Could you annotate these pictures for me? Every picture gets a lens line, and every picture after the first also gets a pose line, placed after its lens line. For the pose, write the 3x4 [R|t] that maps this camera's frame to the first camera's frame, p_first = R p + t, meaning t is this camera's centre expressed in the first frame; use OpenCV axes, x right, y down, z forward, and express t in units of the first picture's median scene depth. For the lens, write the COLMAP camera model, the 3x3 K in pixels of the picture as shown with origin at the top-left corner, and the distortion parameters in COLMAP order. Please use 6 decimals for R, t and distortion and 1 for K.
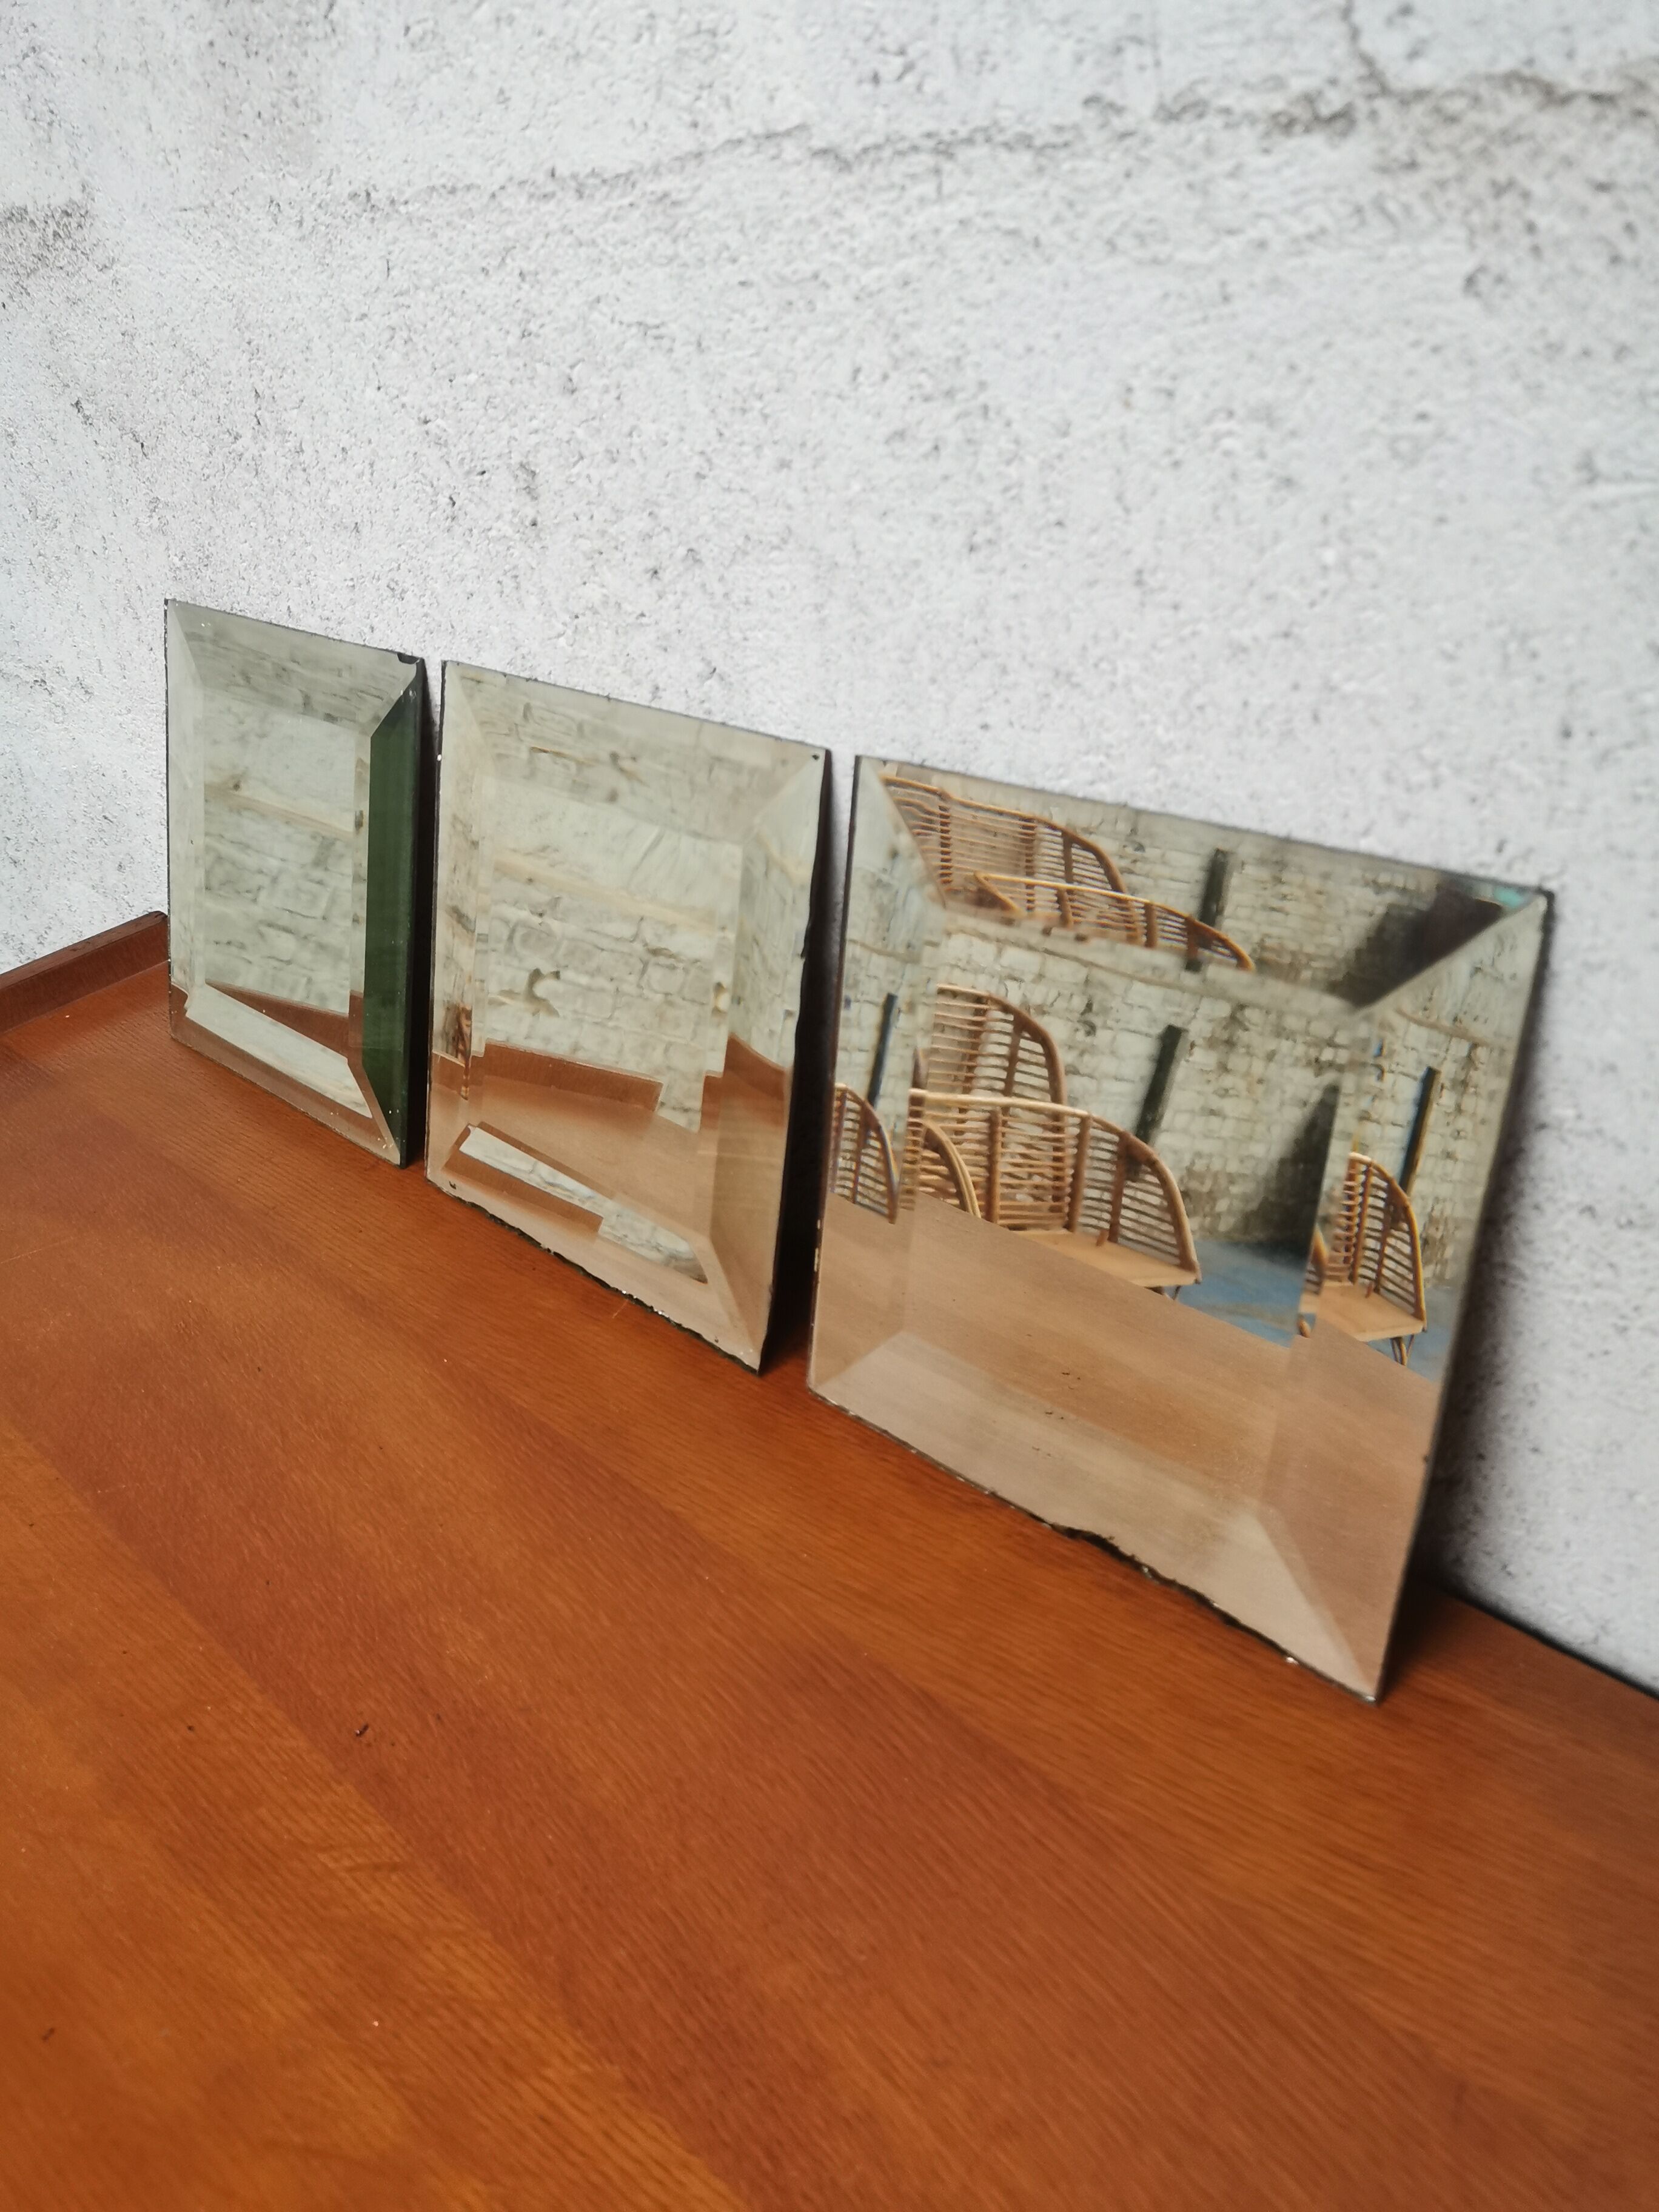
lens RADIAL K [[1733.1, 0, 830.3], [0, 1733.1, 1074.7], [0, 0, 1]] dist [0.032842, -0.036888]
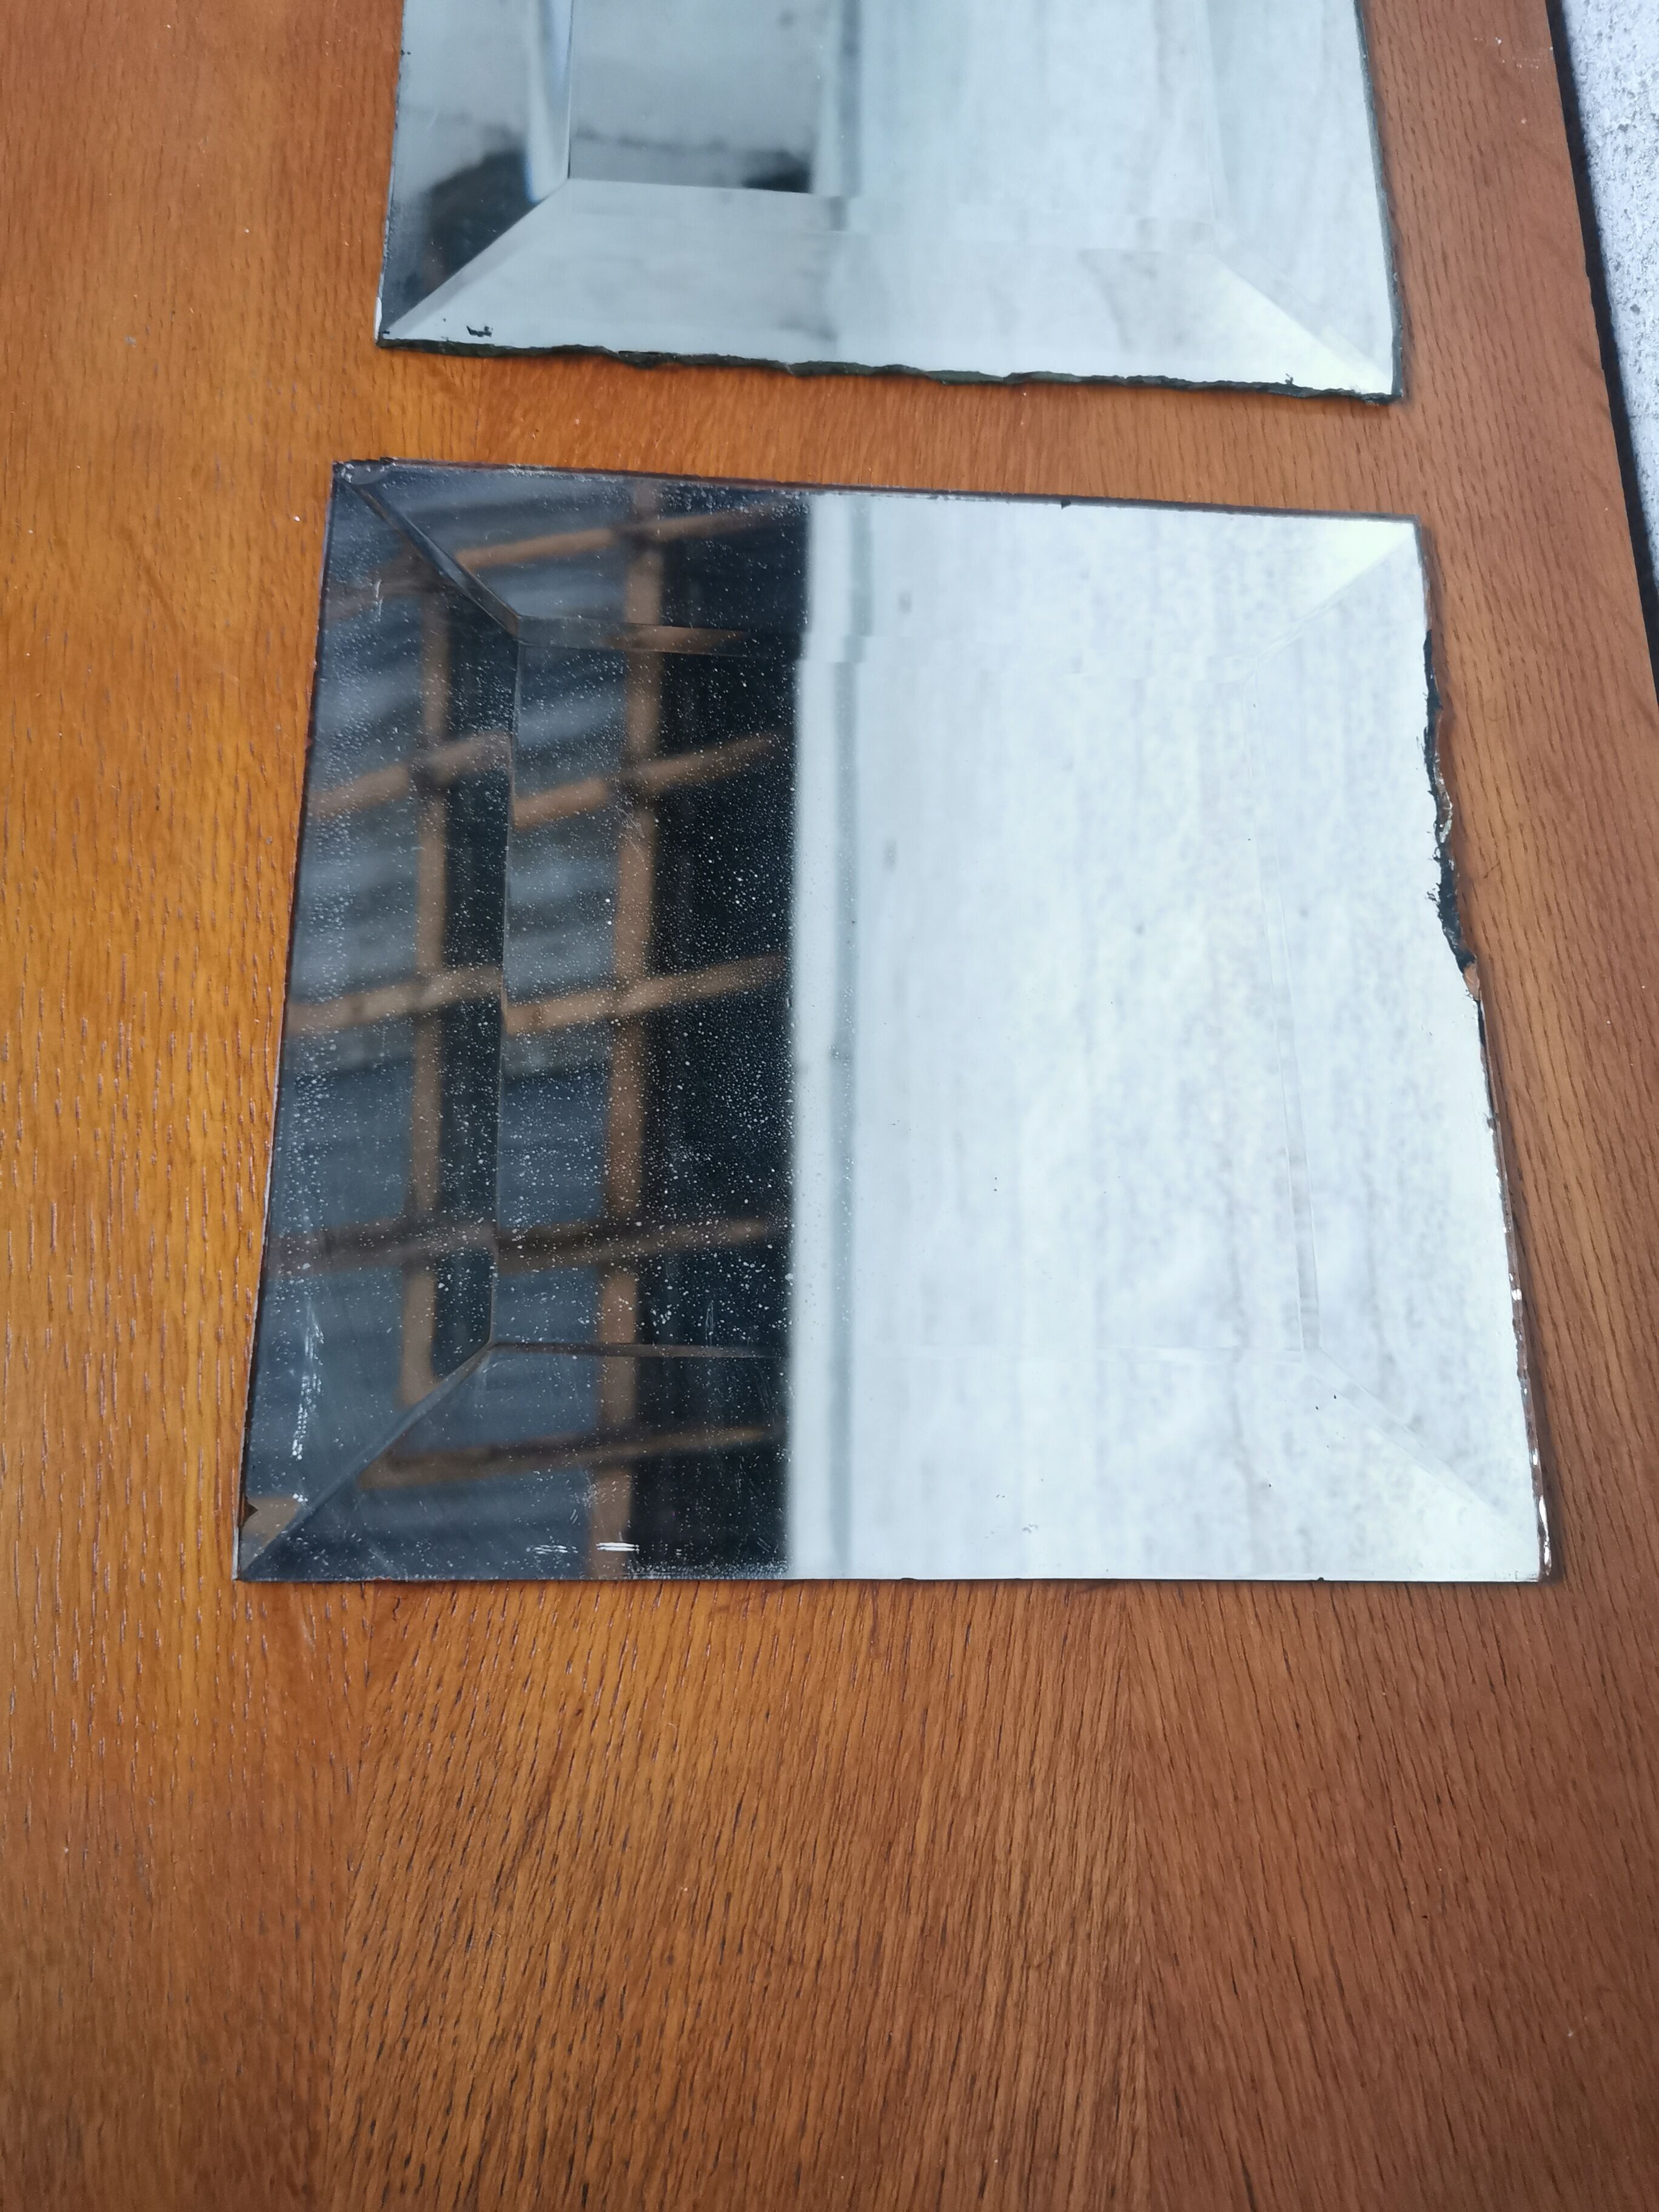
lens RADIAL K [[1733.1, 0, 817.5], [0, 1733.1, 1107.5], [0, 0, 1]] dist [0.032842, -0.036888]
pose [[0.678244, 0.734003, -0.034992, 0.112629], [-0.517863, 0.511222, 0.685908, 0.003946], [0.521348, -0.447092, 0.726846, 0.358292]]
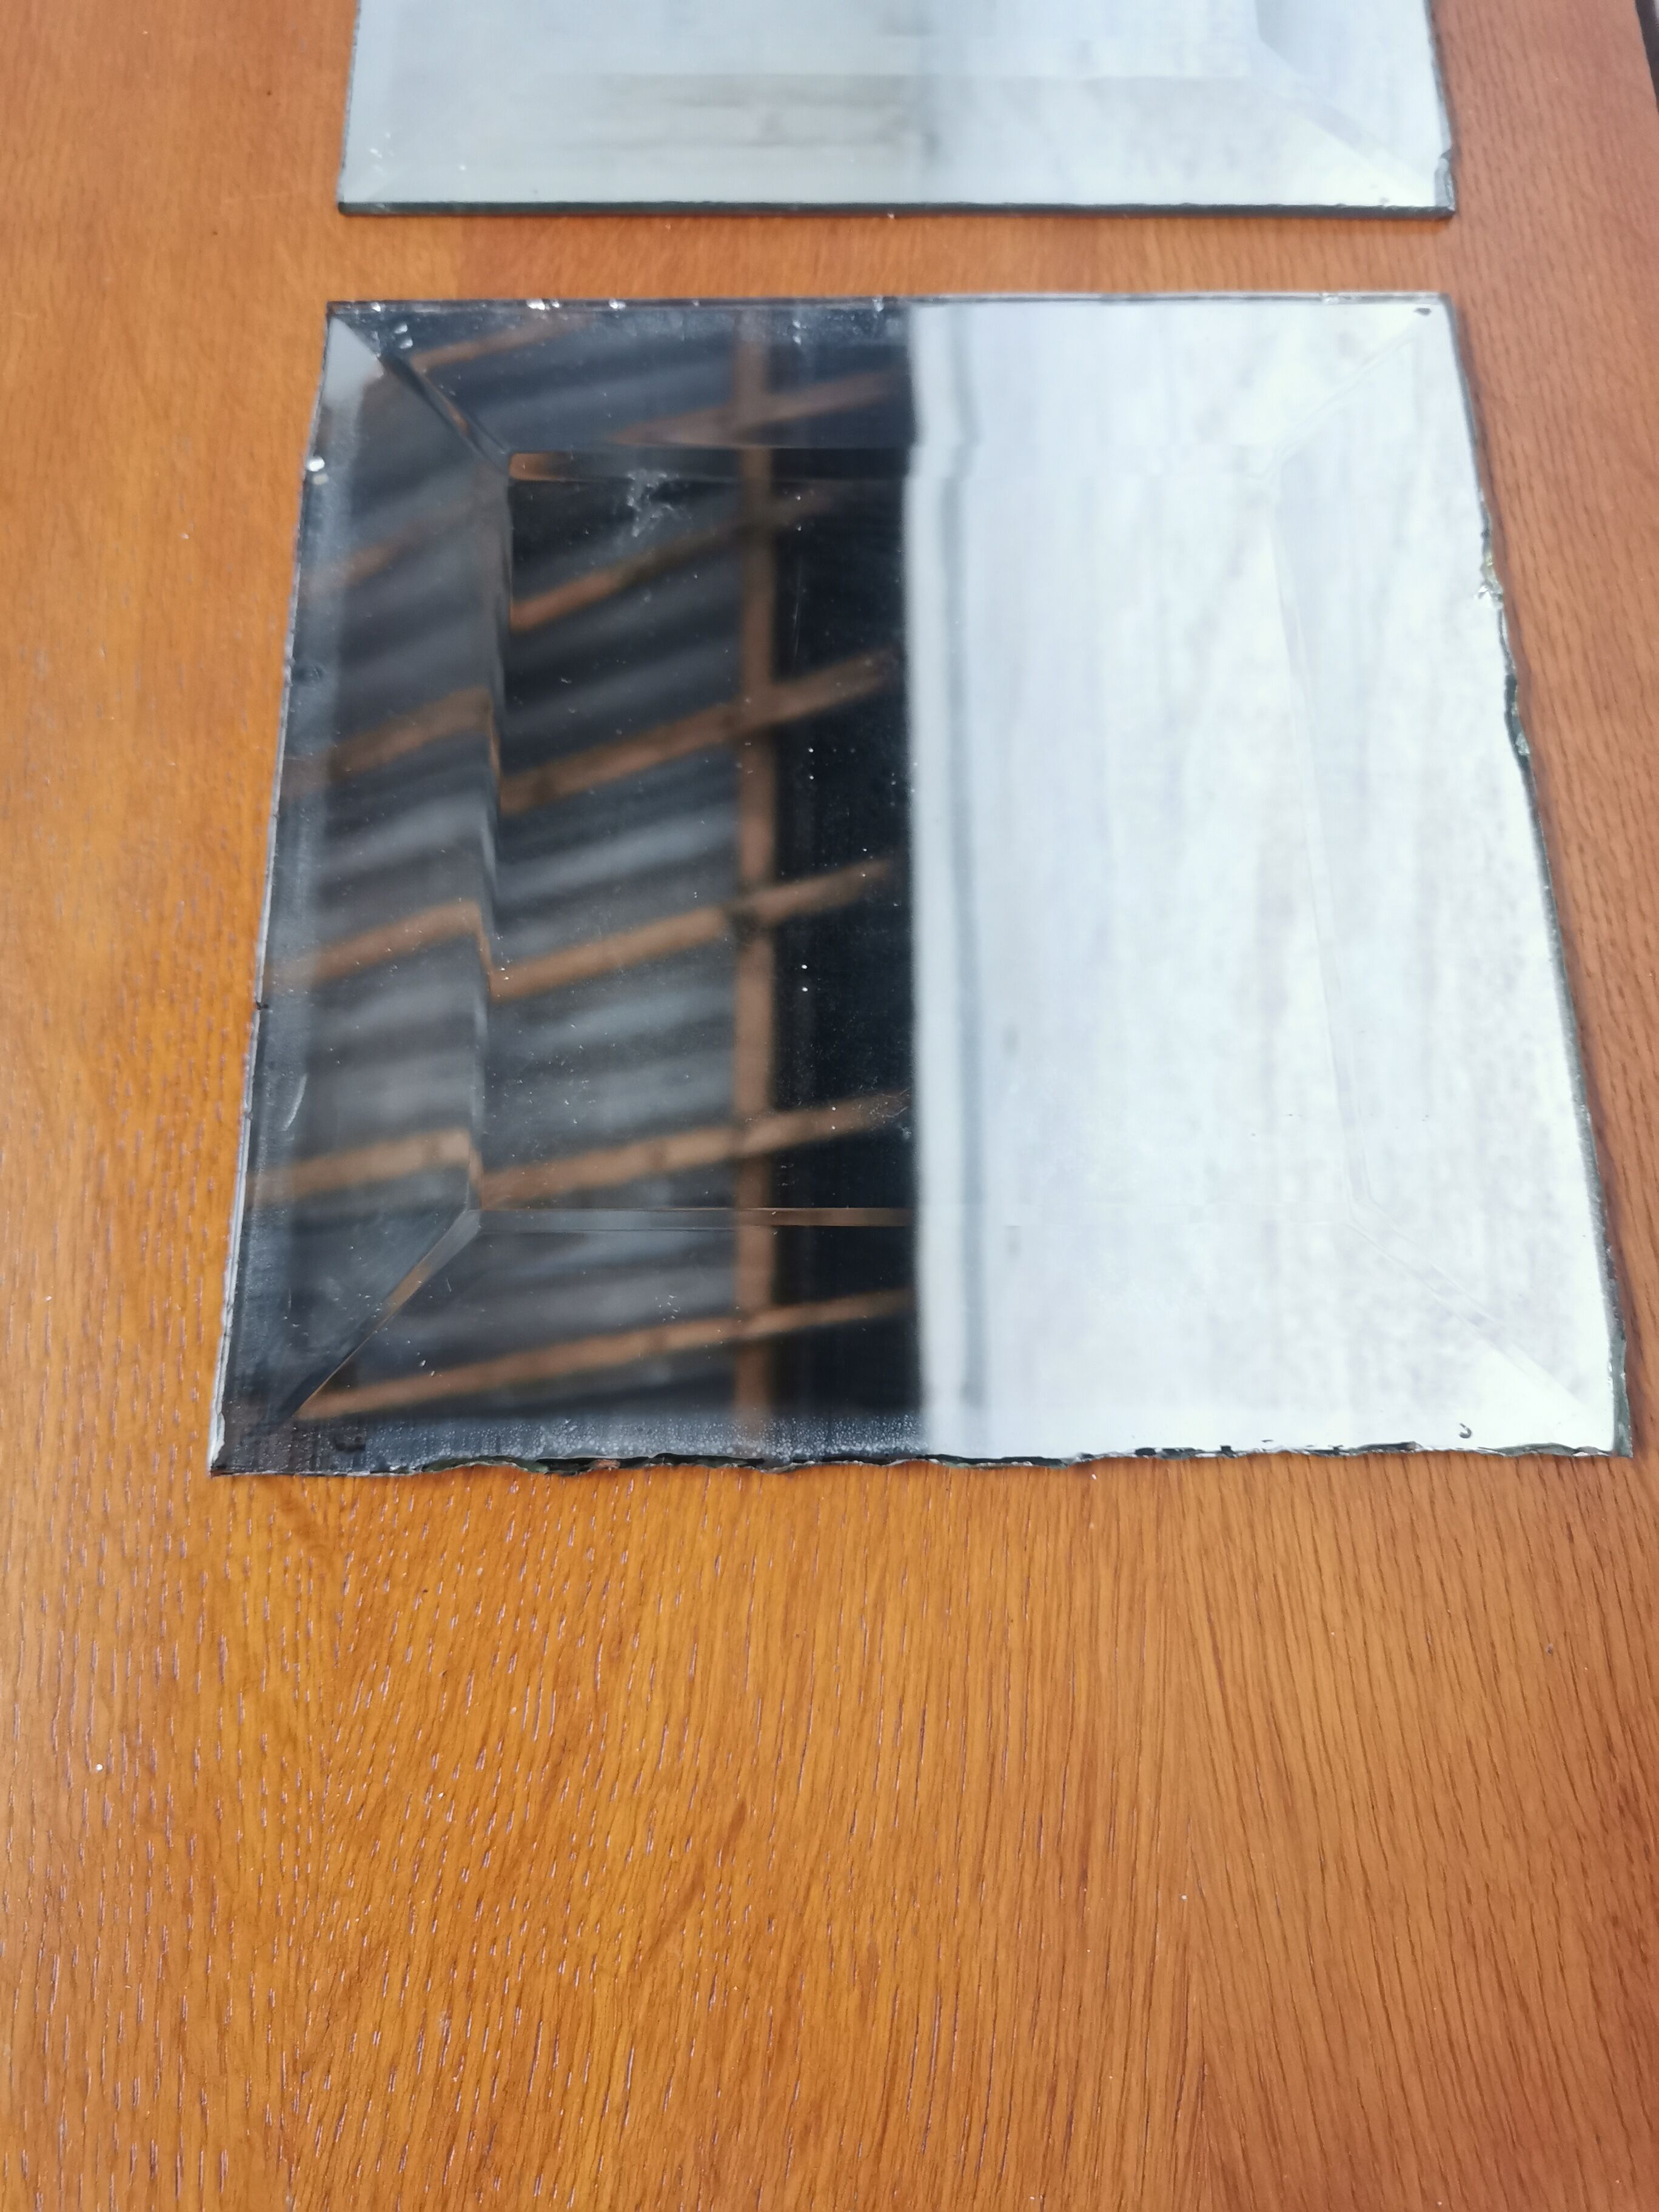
lens RADIAL K [[1733.1, 0, 830.0], [0, 1733.1, 1099.9], [0, 0, 1]] dist [0.032842, -0.036888]
pose [[0.698145, 0.709221, -0.097977, -0.162905], [-0.448380, 0.539800, 0.712440, -0.096143], [0.558165, -0.453456, 0.694859, 0.713345]]
